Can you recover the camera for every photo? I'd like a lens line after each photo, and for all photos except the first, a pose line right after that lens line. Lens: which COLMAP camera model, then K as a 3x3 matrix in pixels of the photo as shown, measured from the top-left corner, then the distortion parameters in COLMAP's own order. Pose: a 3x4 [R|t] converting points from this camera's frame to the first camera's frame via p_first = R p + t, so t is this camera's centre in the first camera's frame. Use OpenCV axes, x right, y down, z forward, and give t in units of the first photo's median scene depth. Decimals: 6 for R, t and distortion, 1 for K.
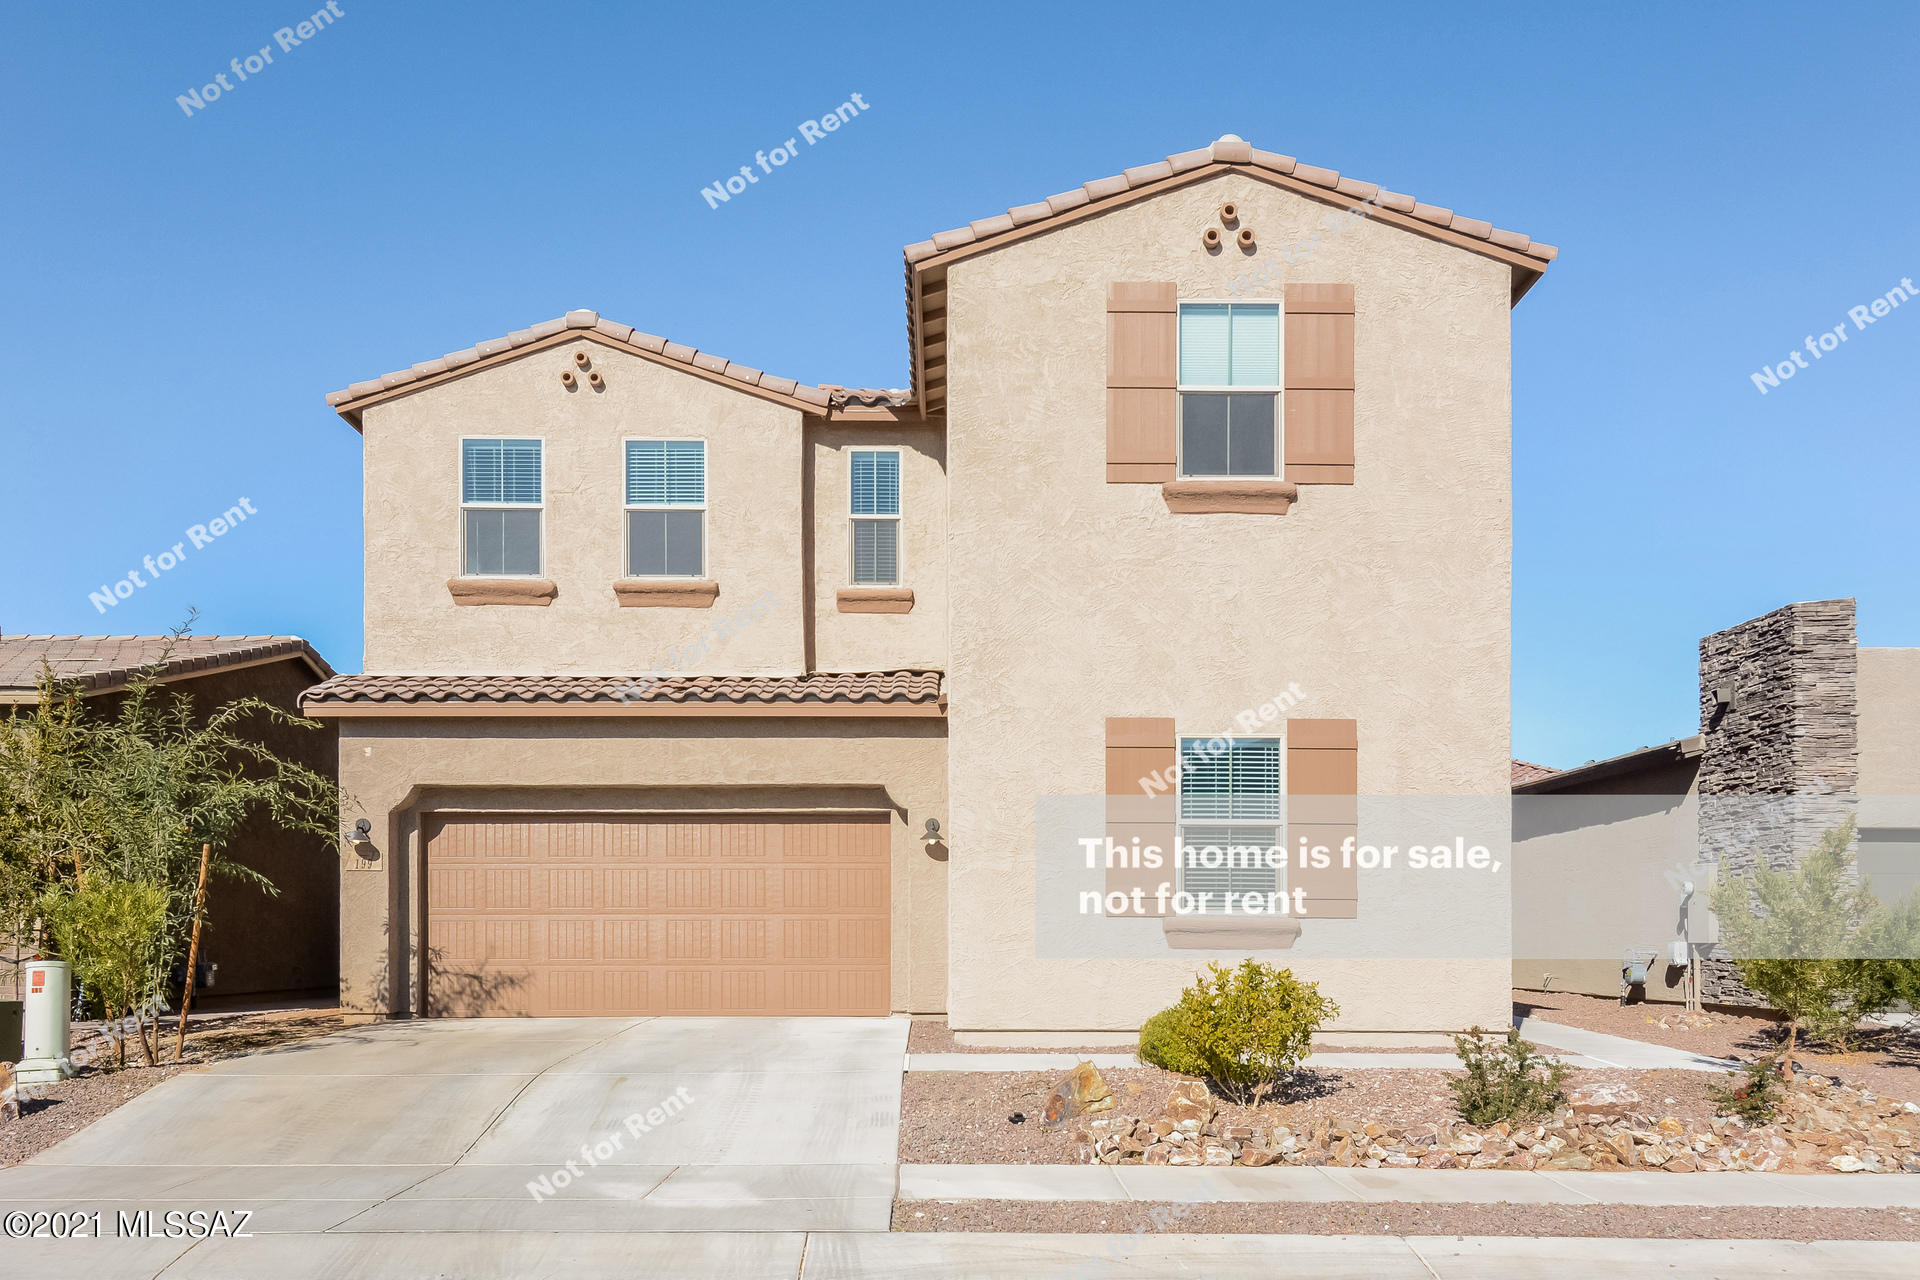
lens RADIAL K [[1638.7, 0, 960.0], [0, 1638.7, 640.0], [0, 0, 1]] dist [0.059340, -0.082733]
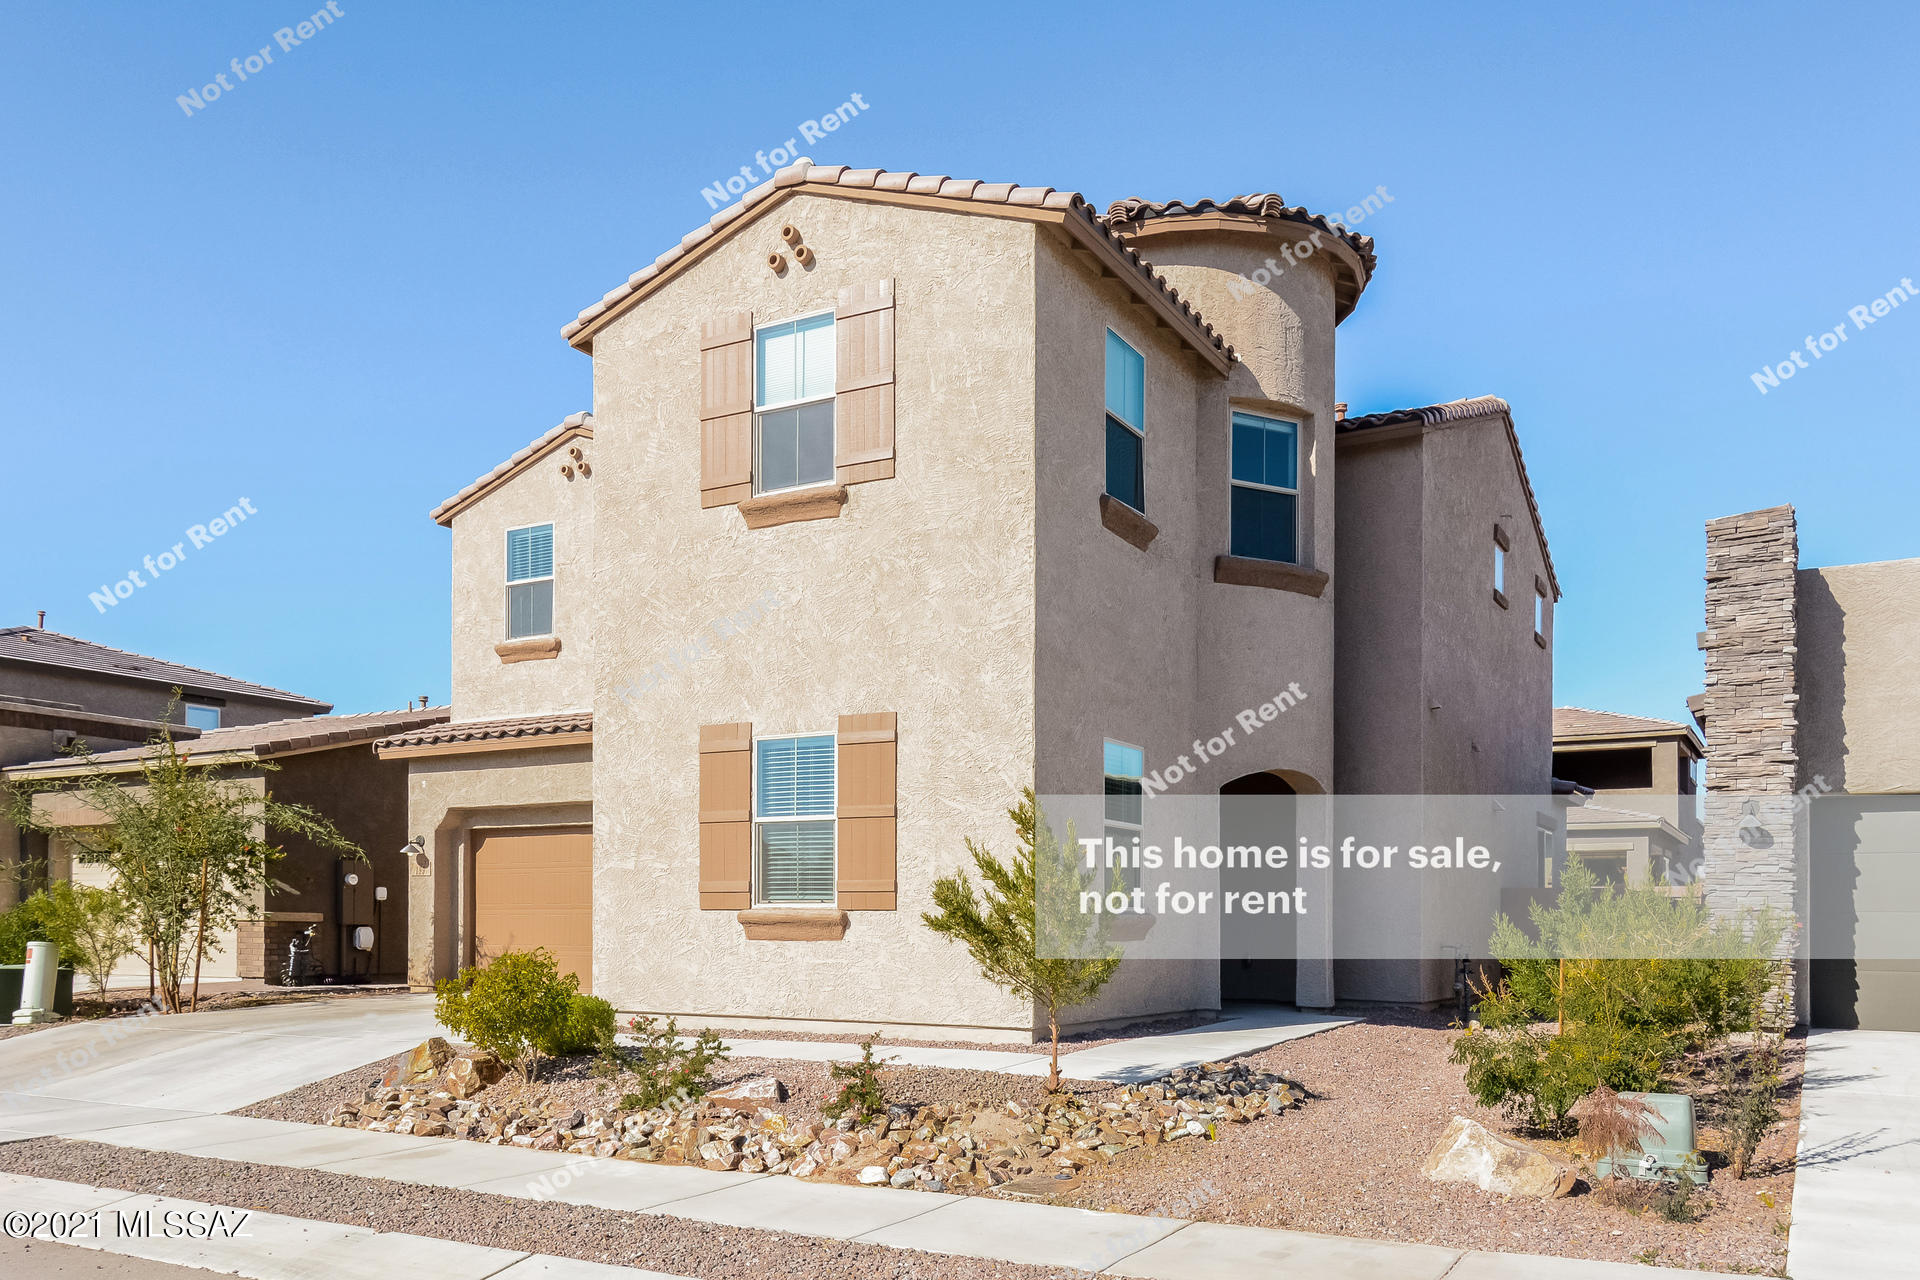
lens RADIAL K [[1512.8, 0, 960.0], [0, 1512.8, 667.6], [0, 0, 1]] dist [0.030414, -0.000017]
pose [[0.858479, -0.083098, -0.506072, 0.719405], [0.085847, 0.996147, -0.017943, 0.040094], [0.505613, -0.028041, 0.862304, 0.219437]]
